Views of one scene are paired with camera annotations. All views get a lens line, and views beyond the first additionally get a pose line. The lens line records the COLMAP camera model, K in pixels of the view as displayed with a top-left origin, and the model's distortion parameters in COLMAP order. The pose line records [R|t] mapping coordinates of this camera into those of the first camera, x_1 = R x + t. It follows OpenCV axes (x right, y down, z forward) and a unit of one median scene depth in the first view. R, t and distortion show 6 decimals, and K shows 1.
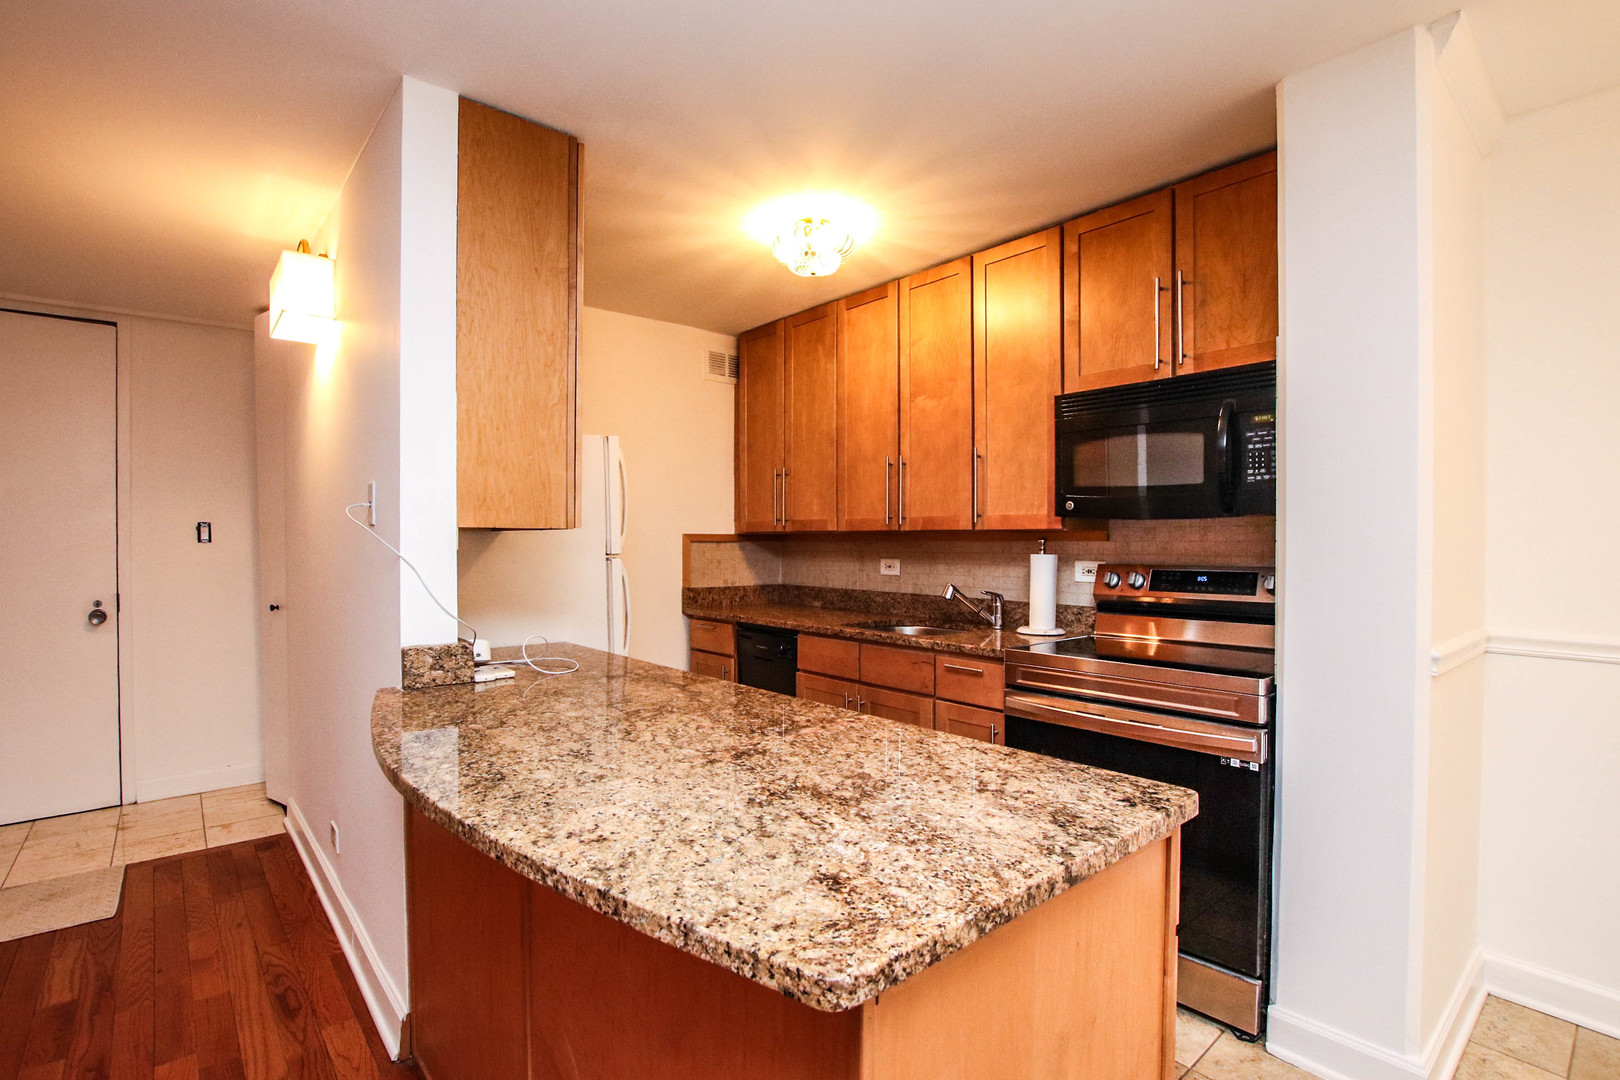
lens RADIAL K [[772.1, 0, 819.6], [0, 772.1, 547.2], [0, 0, 1]] dist [-0.017747, 0.000401]
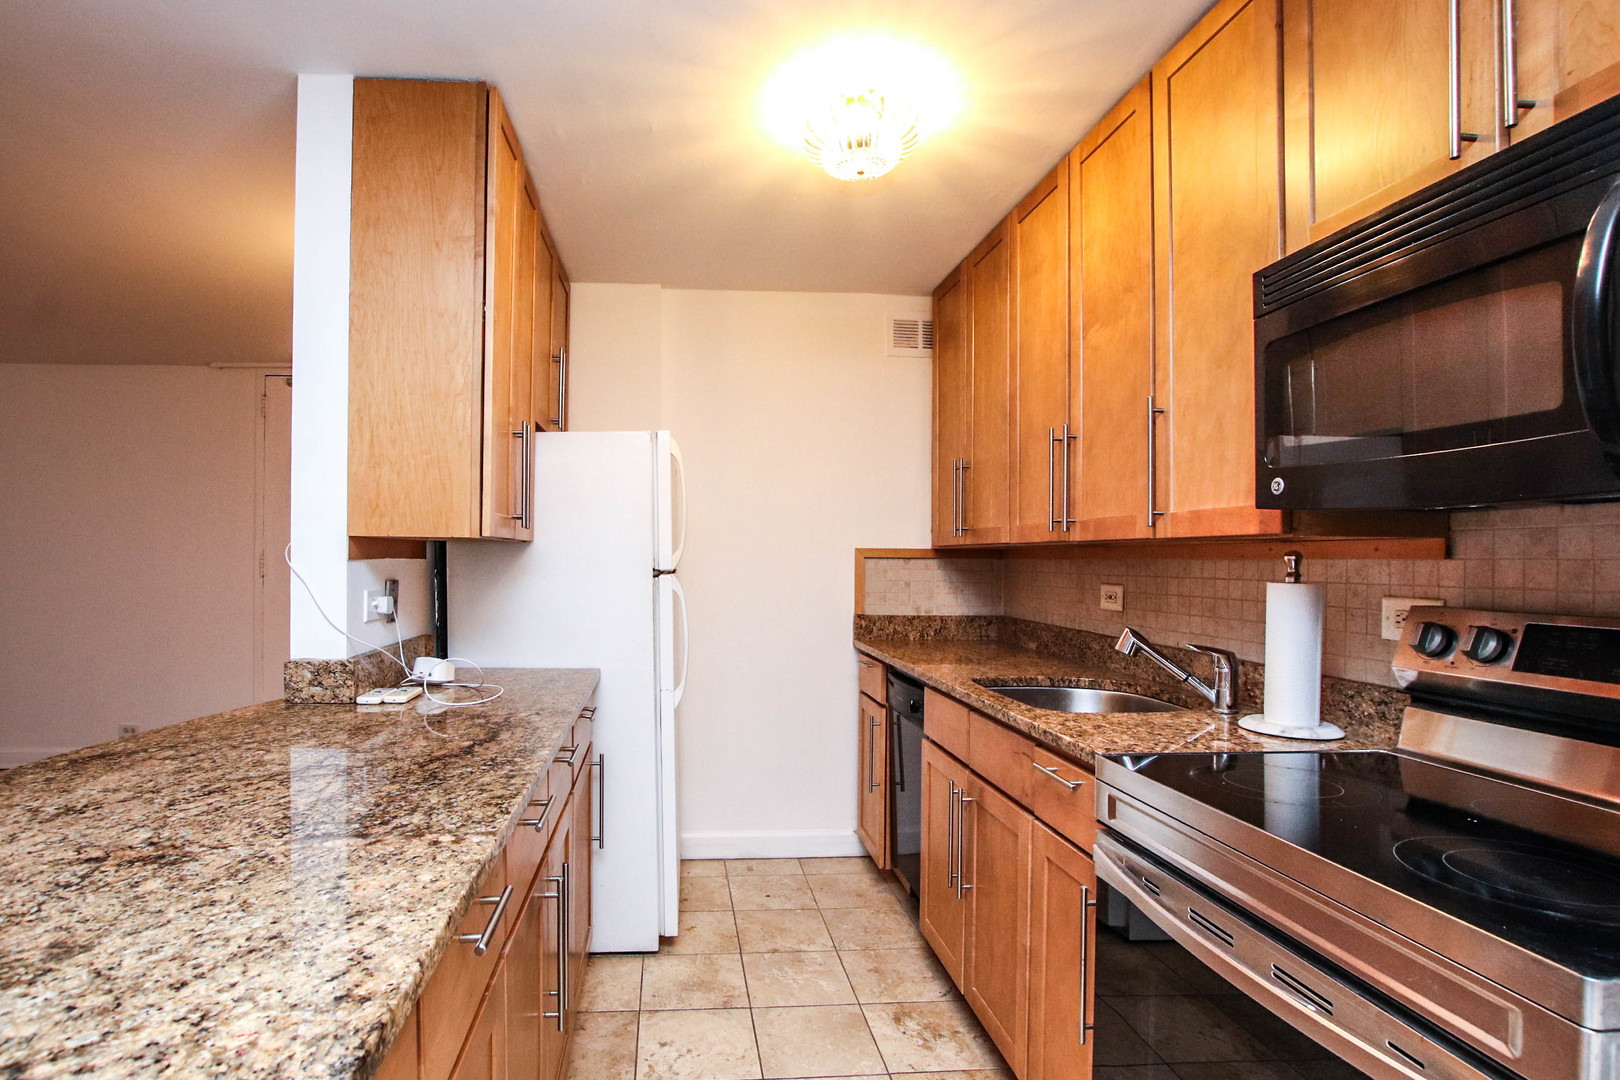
lens RADIAL K [[803.2, 0, 723.7], [0, 803.2, 562.4], [0, 0, 1]] dist [-0.030431, 0.000827]
pose [[0.791821, 0.009816, -0.610674, 0.325190], [-0.013555, 0.999907, -0.001503, 0.001043], [0.610603, 0.009468, 0.791881, 0.343189]]
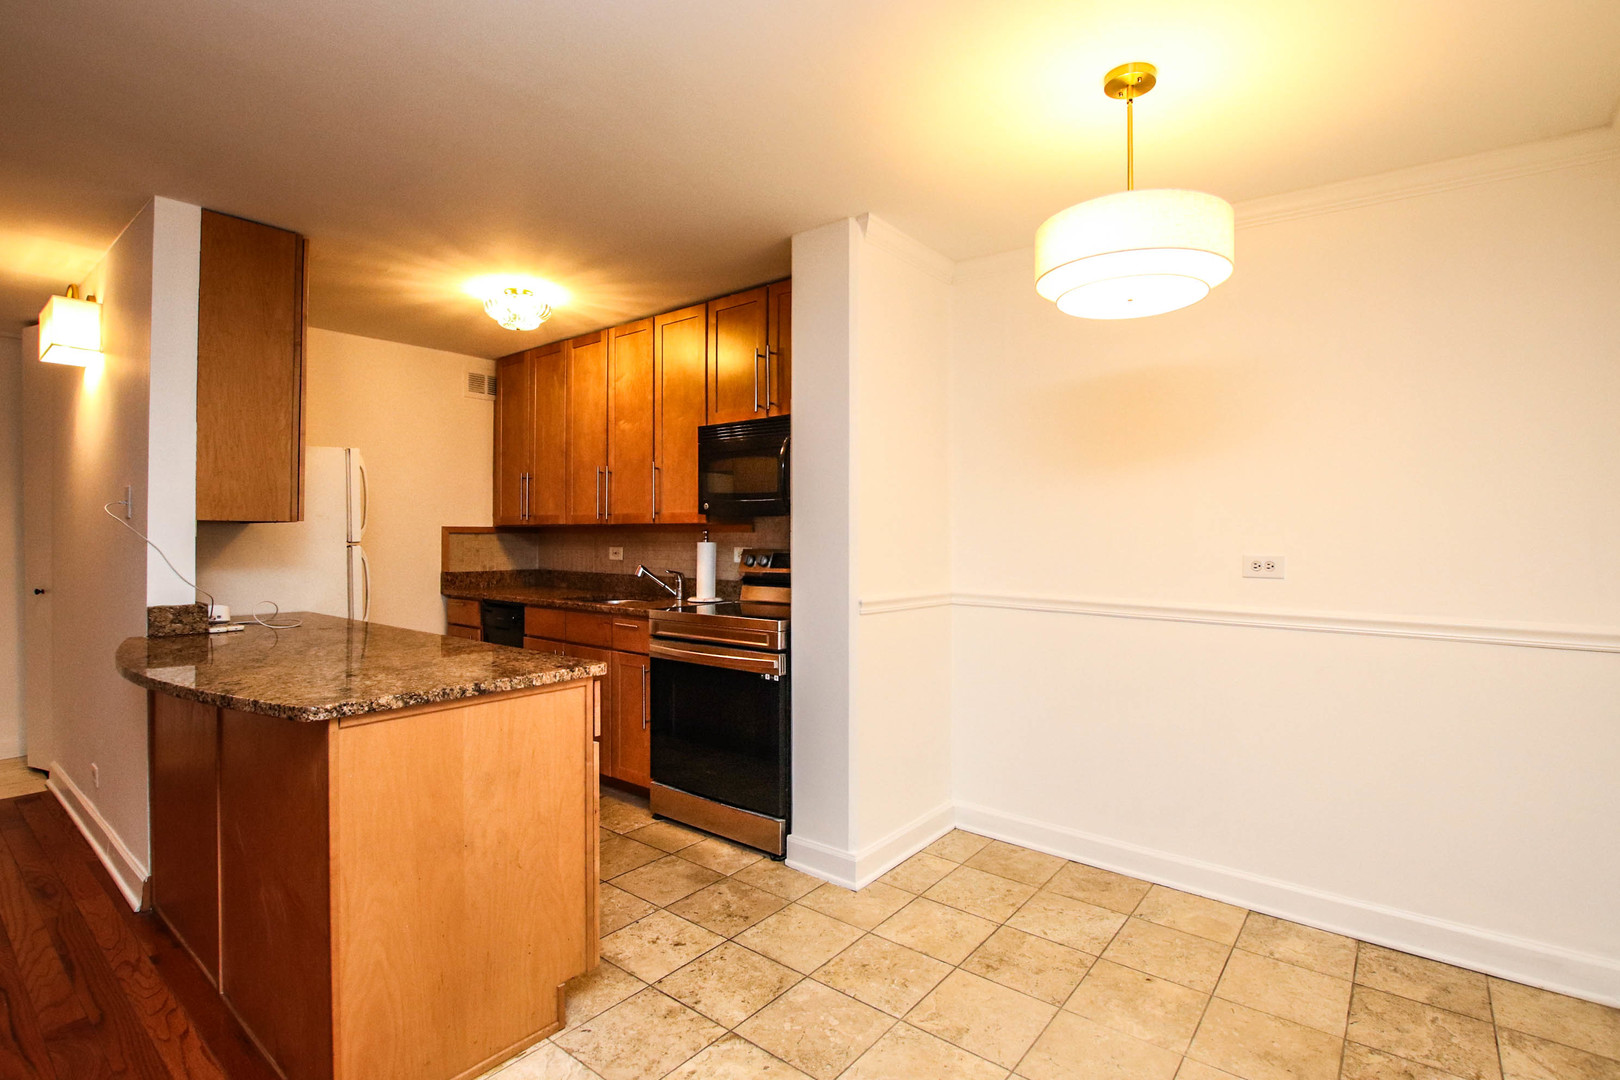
lens RADIAL K [[767.3, 0, 825.4], [0, 767.3, 527.2], [0, 0, 1]] dist [-0.016422, 0.001639]
pose [[0.982605, 0.002743, 0.185686, 0.256662], [0.000657, 0.999833, -0.018244, 0.008088], [-0.185705, 0.018049, 0.982440, -0.364043]]
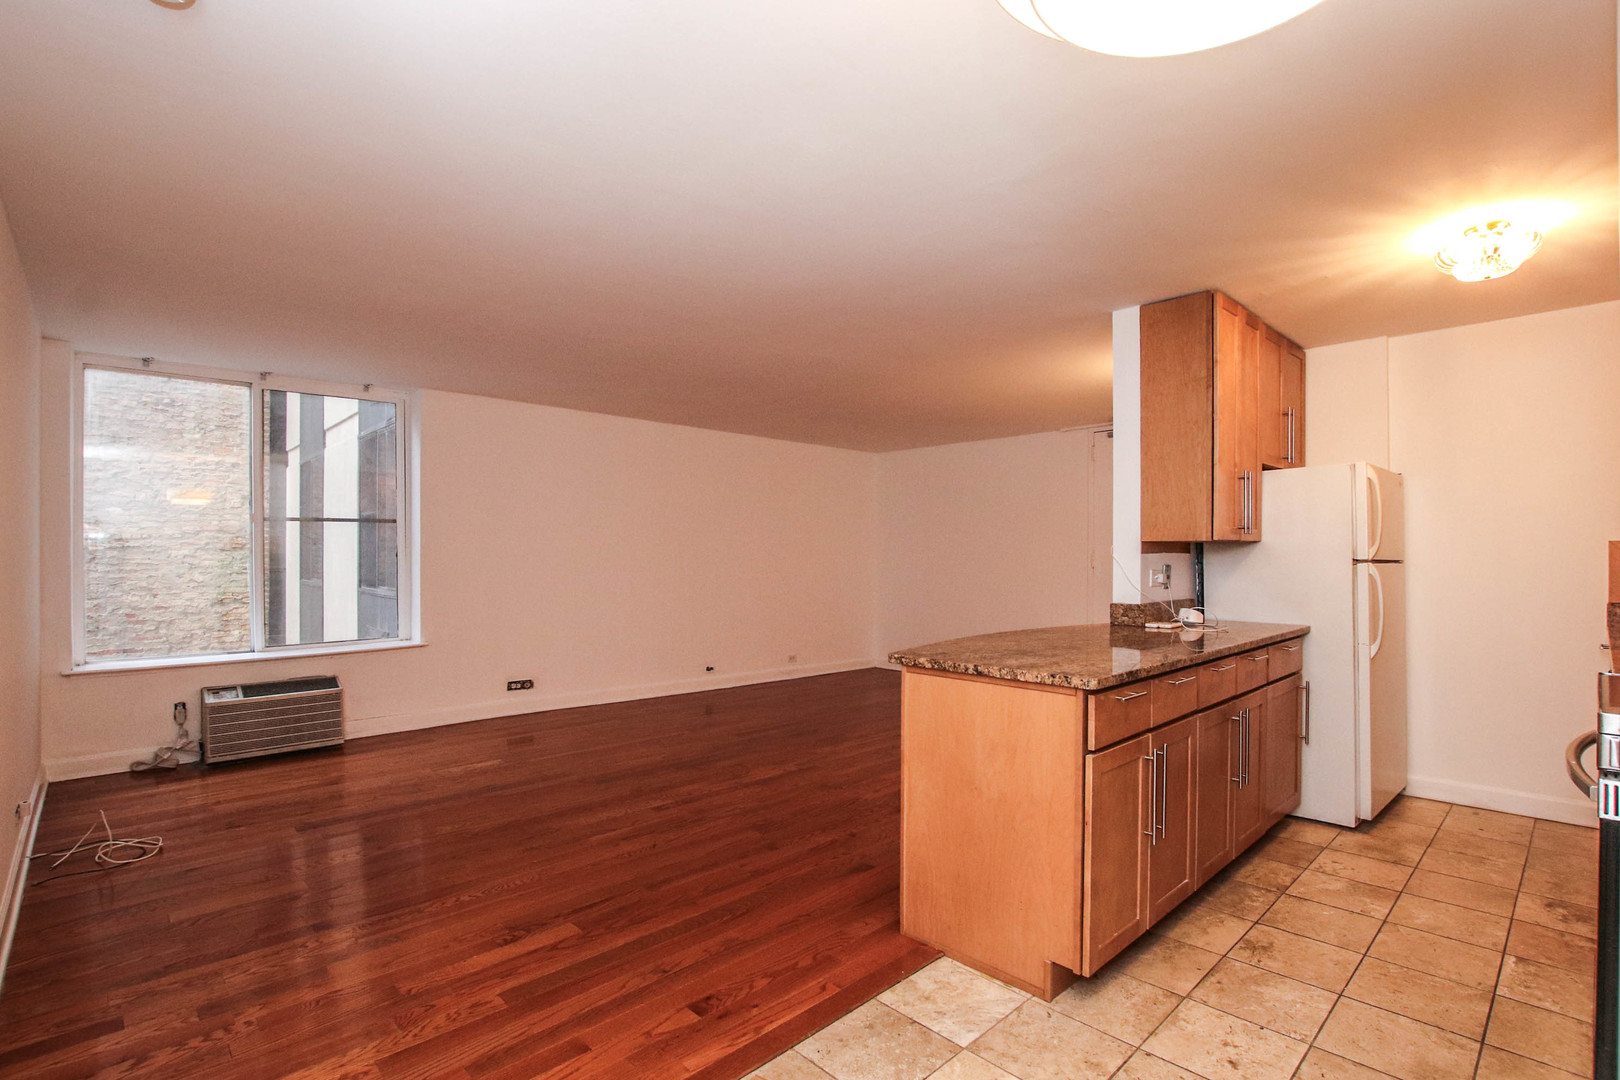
lens RADIAL K [[781.5, 0, 810.2], [0, 781.5, 558.0], [0, 0, 1]] dist [-0.021778, 0.000007]
pose [[0.048639, 0.005043, -0.998804, 0.898249], [-0.009445, 0.999945, 0.004589, 0.008970], [0.998772, 0.009210, 0.048683, 0.084597]]
